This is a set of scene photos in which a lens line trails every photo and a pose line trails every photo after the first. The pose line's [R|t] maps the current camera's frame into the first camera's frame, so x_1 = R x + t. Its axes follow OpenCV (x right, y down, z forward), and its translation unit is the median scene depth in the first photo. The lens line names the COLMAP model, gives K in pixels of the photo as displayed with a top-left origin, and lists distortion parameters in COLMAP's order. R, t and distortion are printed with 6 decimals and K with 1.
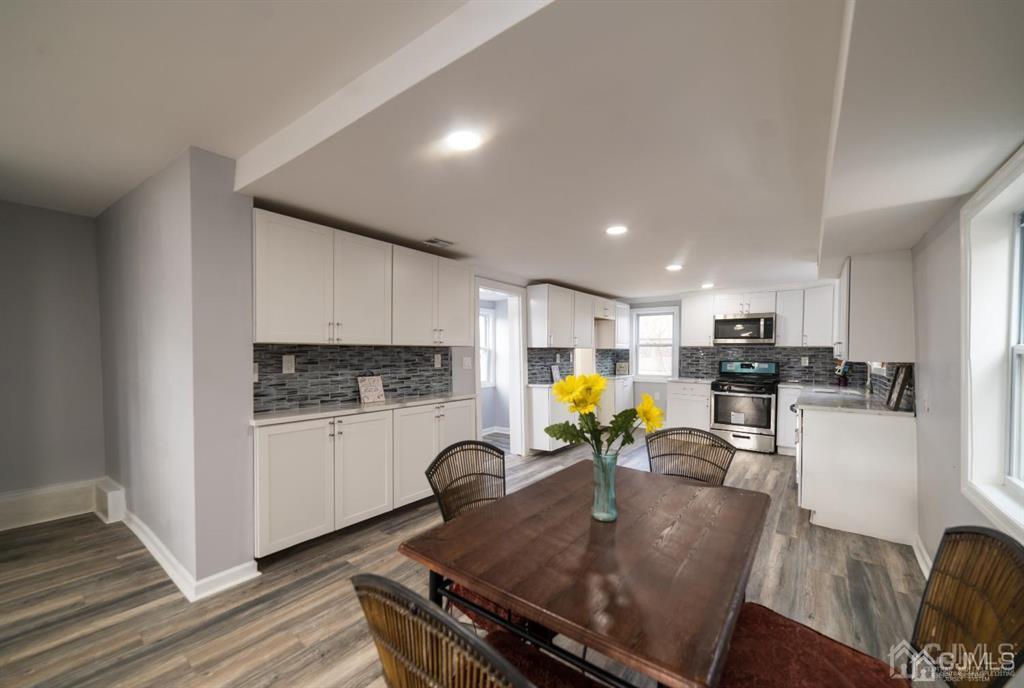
lens RADIAL K [[400.9, 0, 509.0], [0, 400.9, 360.5], [0, 0, 1]] dist [0.001409, 0.000292]
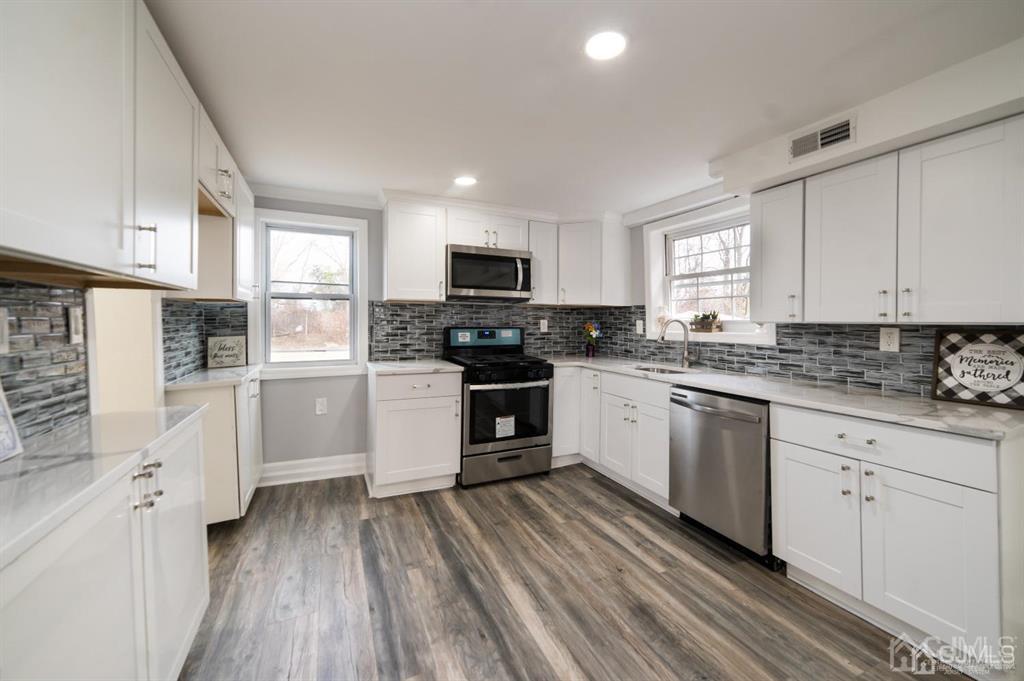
lens RADIAL K [[408.8, 0, 523.5], [0, 408.8, 319.2], [0, 0, 1]] dist [0.002456, 0.000232]
pose [[0.451431, -0.002803, 0.892301, 0.083498], [0.016205, 0.999856, -0.005058, -0.008570], [-0.892159, 0.016743, 0.451412, 0.925280]]
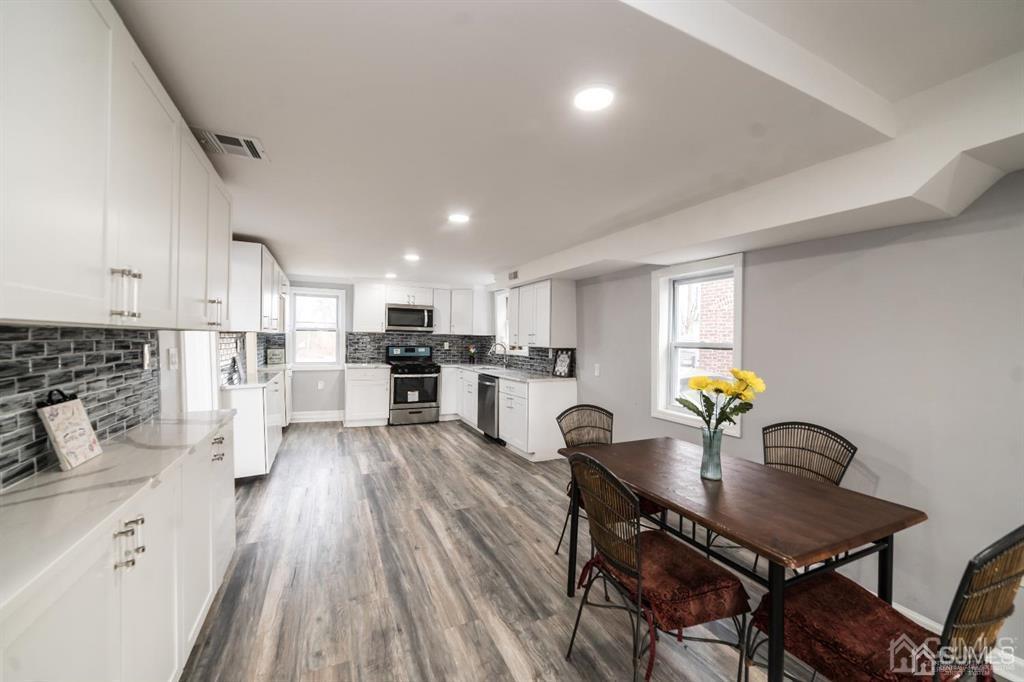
lens RADIAL K [[394.6, 0, 513.0], [0, 394.6, 342.2], [0, 0, 1]] dist [0.001795, 0.000053]
pose [[0.458421, -0.004255, 0.888725, -0.377276], [0.003599, 0.999989, 0.002931, -0.016199], [-0.888728, 0.001855, 0.458431, 0.308352]]
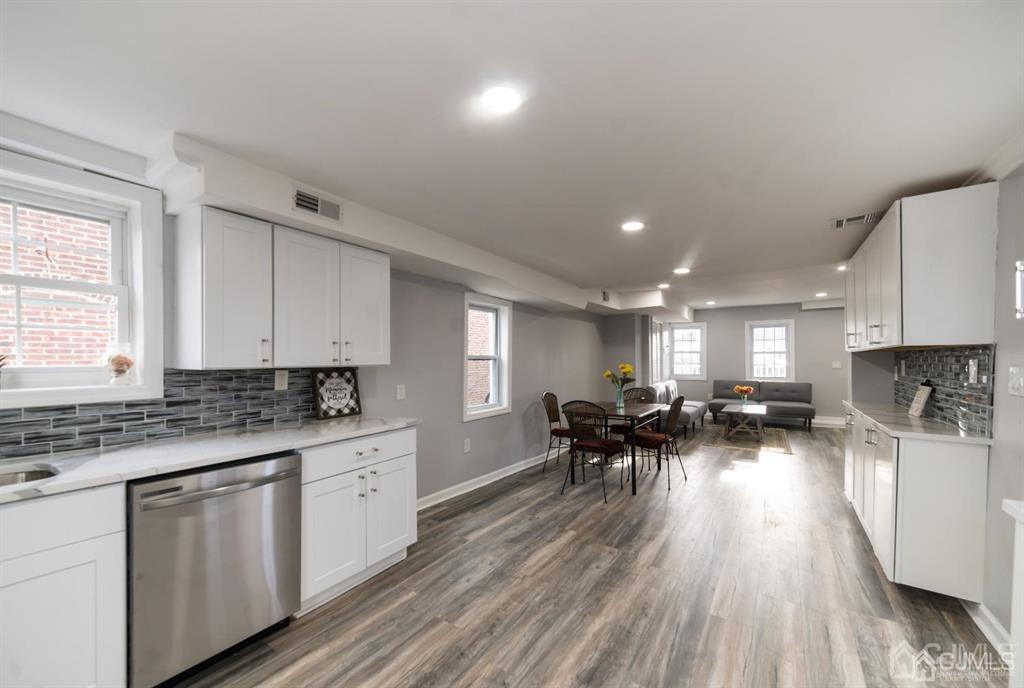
lens RADIAL K [[400.9, 0, 509.0], [0, 400.9, 360.5], [0, 0, 1]] dist [0.001409, 0.000292]
pose [[-0.998469, -0.001459, -0.055290, 0.429136], [-0.002608, 0.999782, 0.020720, -0.020957], [0.055248, 0.020832, -0.998255, 1.359455]]
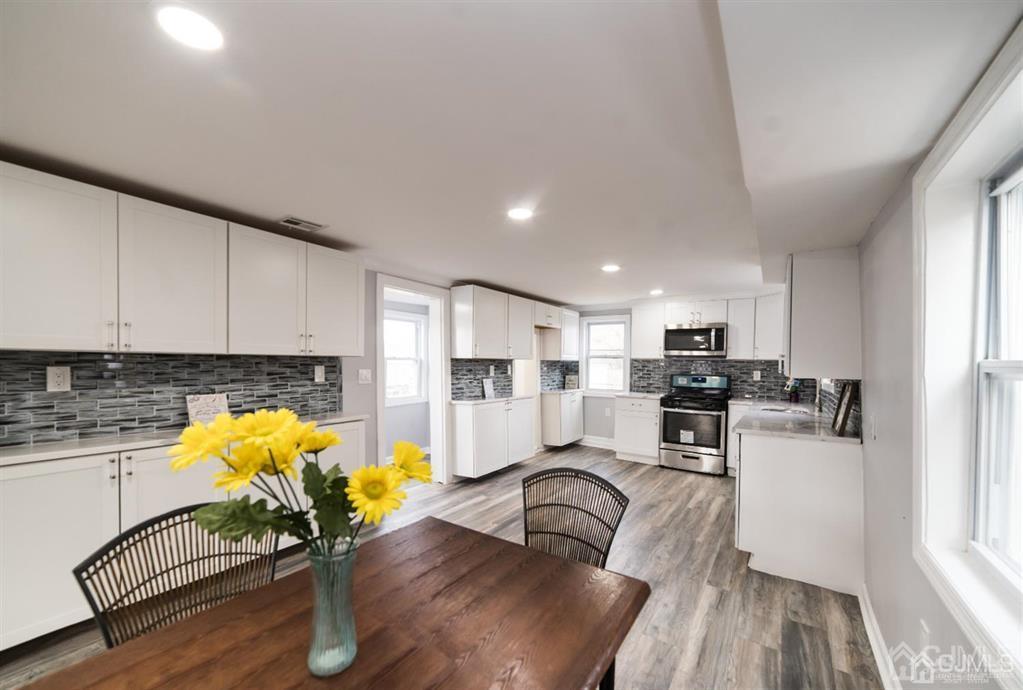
lens RADIAL K [[408.7, 0, 517.2], [0, 408.7, 370.1], [0, 0, 1]] dist [-0.000987, -0.000035]
pose [[0.996839, 0.005337, 0.079269, 0.140974], [-0.005103, 0.999982, -0.003156, -0.005640], [-0.079284, 0.002741, 0.996848, 0.128406]]
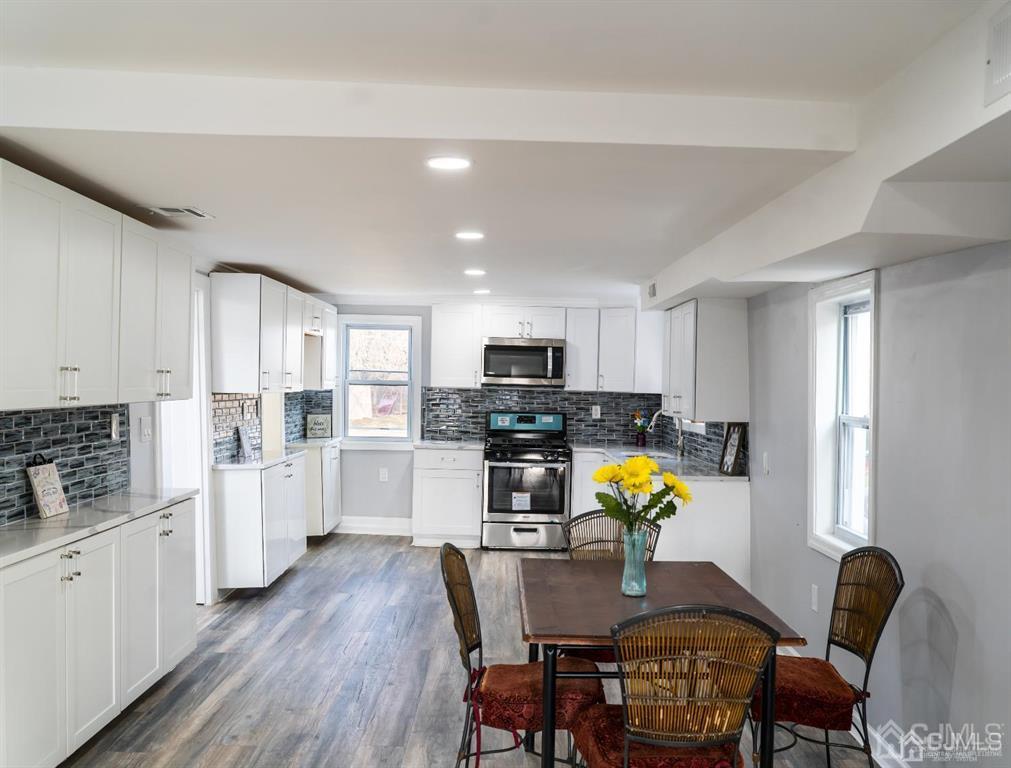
lens RADIAL K [[931.6, 0, 539.5], [0, 931.6, 397.9], [0, 0, 1]] dist [0.002464, 0.006831]
pose [[0.771265, -0.000869, 0.636514, -0.464009], [-0.002356, 0.999988, 0.004220, -0.037796], [-0.636510, -0.004755, 0.771254, -0.220143]]
